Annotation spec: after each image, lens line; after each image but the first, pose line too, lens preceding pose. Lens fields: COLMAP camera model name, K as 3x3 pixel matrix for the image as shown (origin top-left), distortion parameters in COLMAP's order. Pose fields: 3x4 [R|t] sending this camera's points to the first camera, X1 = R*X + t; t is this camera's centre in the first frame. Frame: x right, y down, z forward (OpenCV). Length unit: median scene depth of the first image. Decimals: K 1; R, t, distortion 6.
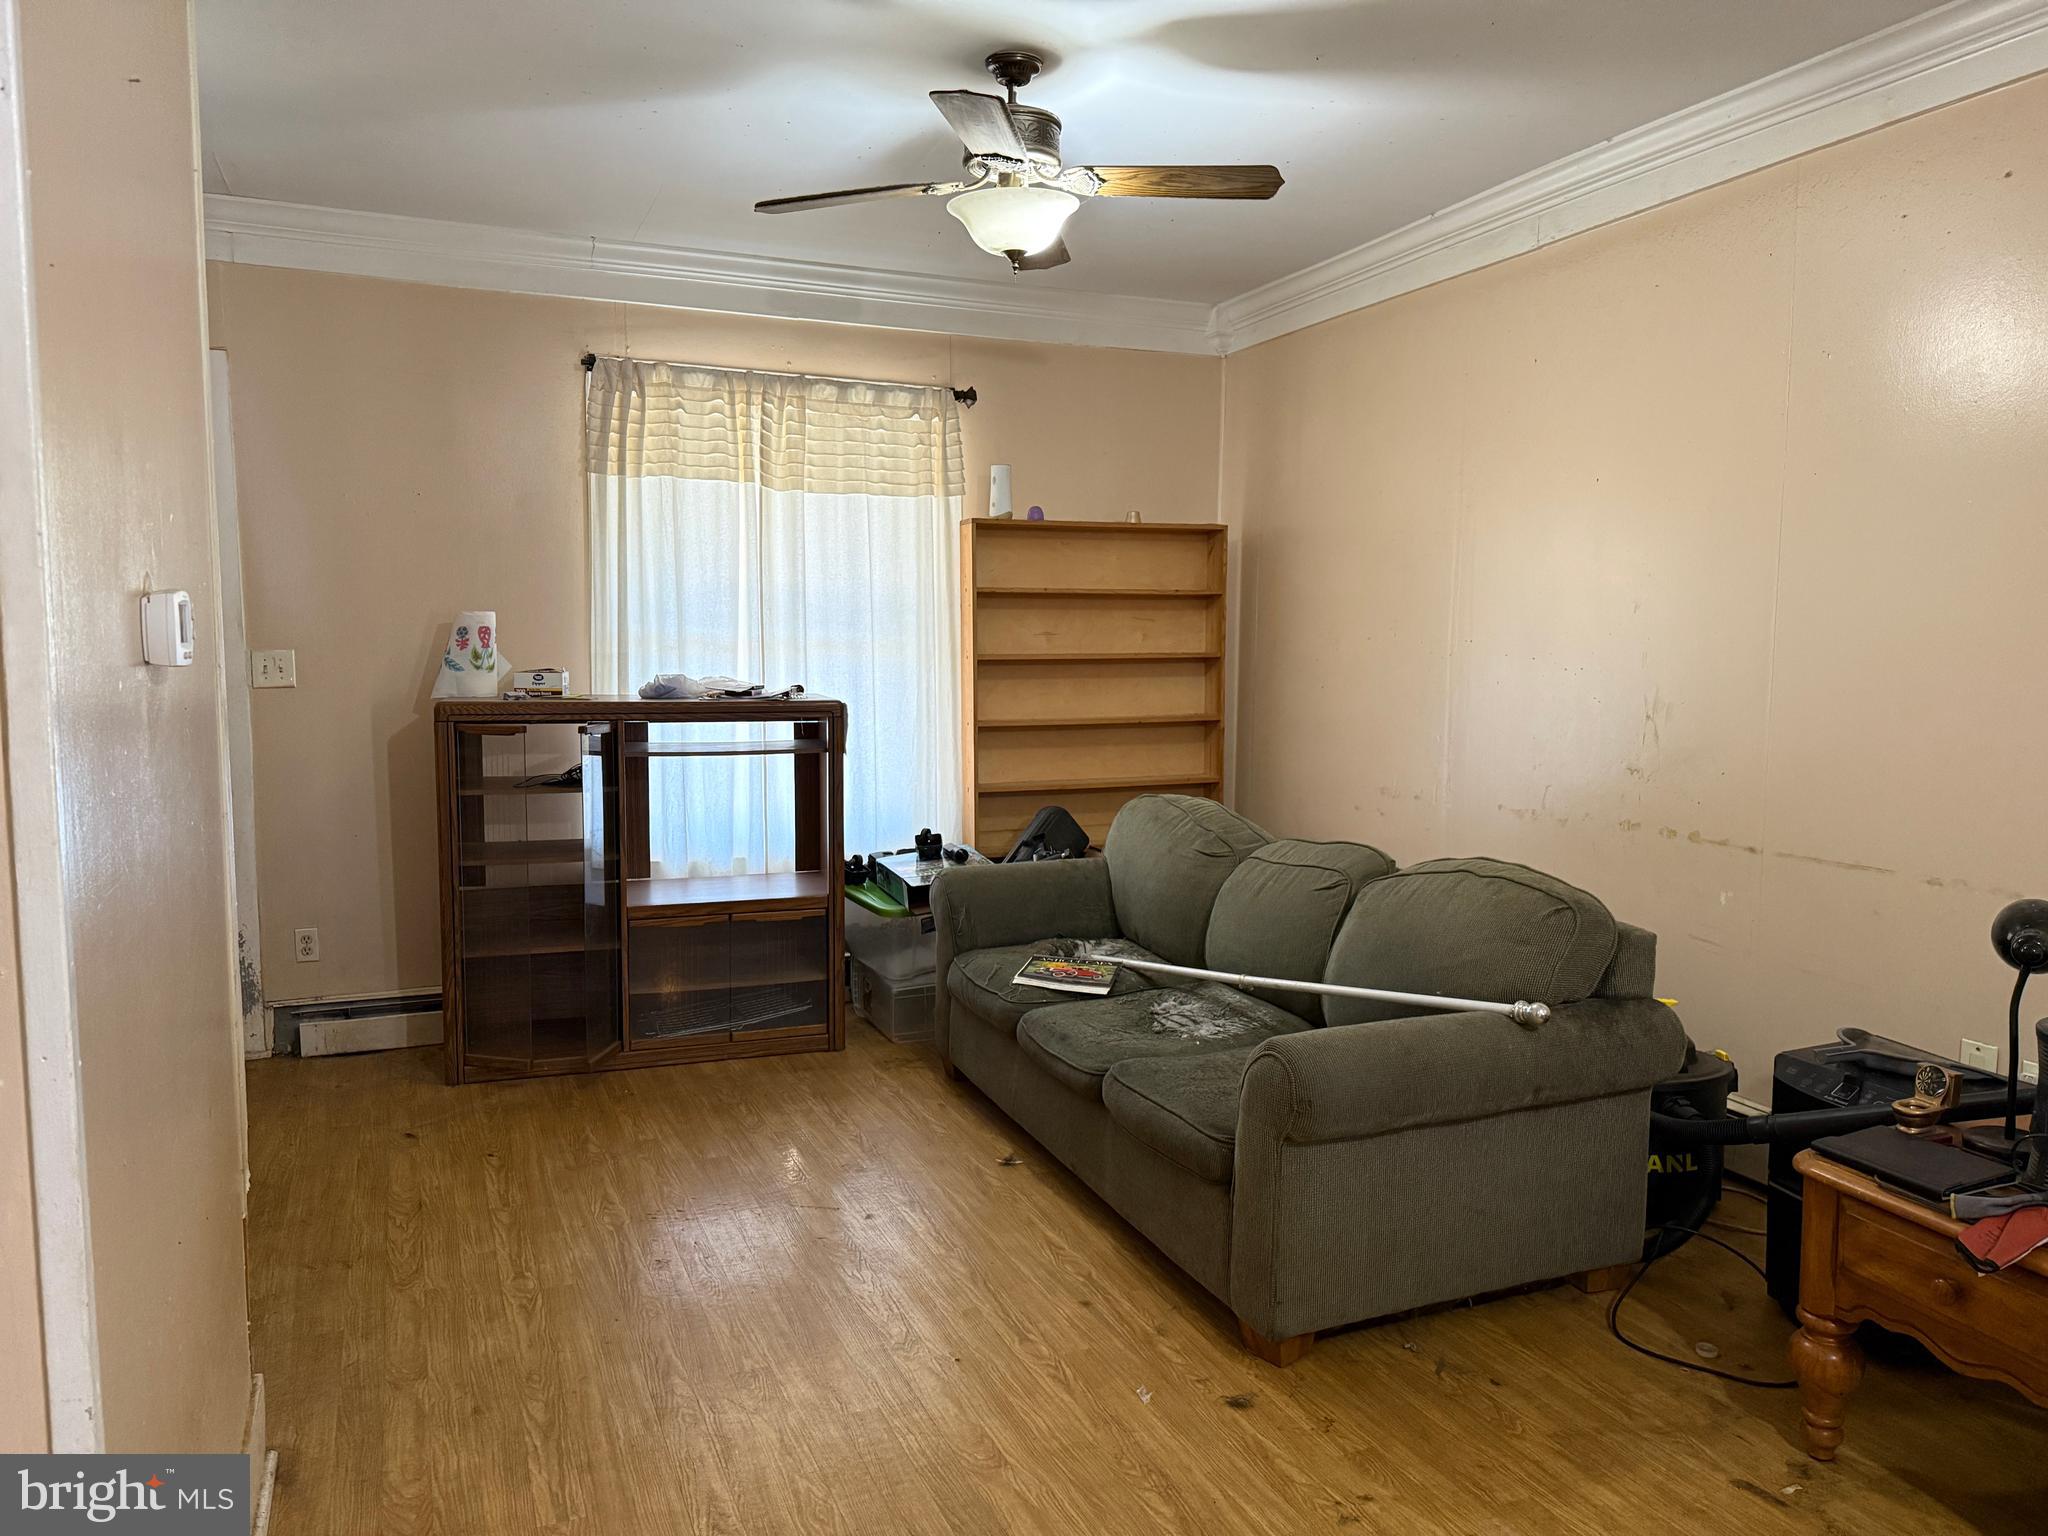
lens RADIAL K [[1439.6, 0, 1044.6], [0, 1439.6, 787.2], [0, 0, 1]] dist [0.189136, -0.321189]
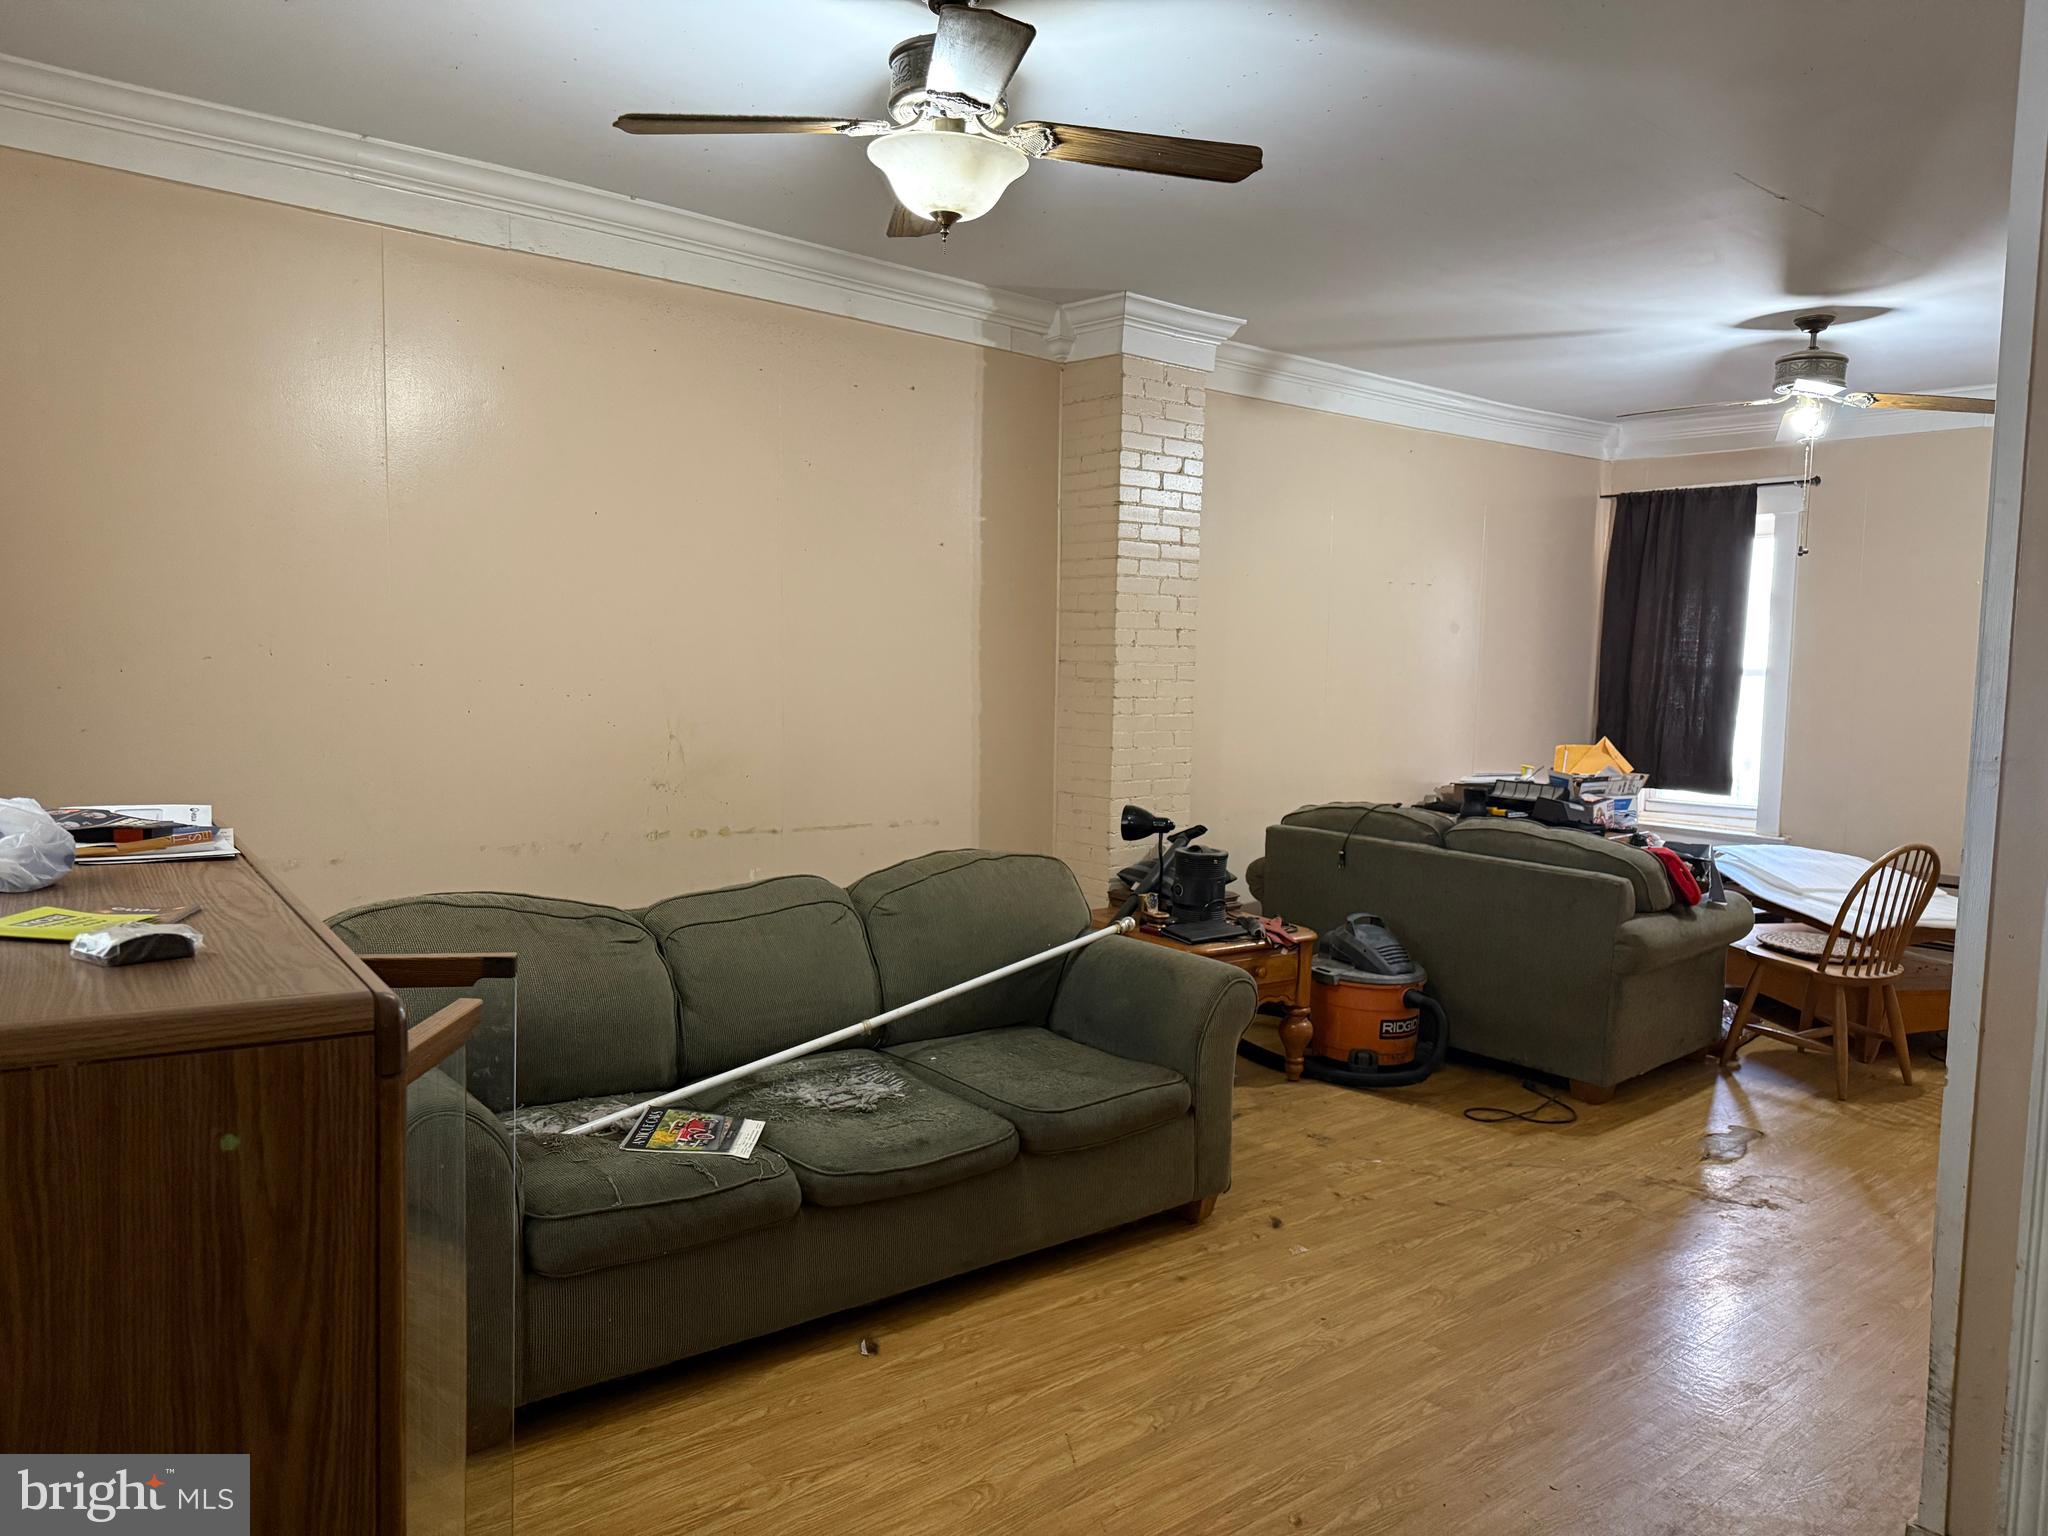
lens RADIAL K [[1436.3, 0, 1024.2], [0, 1436.3, 776.3], [0, 0, 1]] dist [0.171498, -0.324962]
pose [[-0.289600, -0.085729, 0.953301, -0.593505], [0.074305, 0.990961, 0.111688, -0.098225], [-0.954259, 0.103180, -0.280612, 0.854658]]
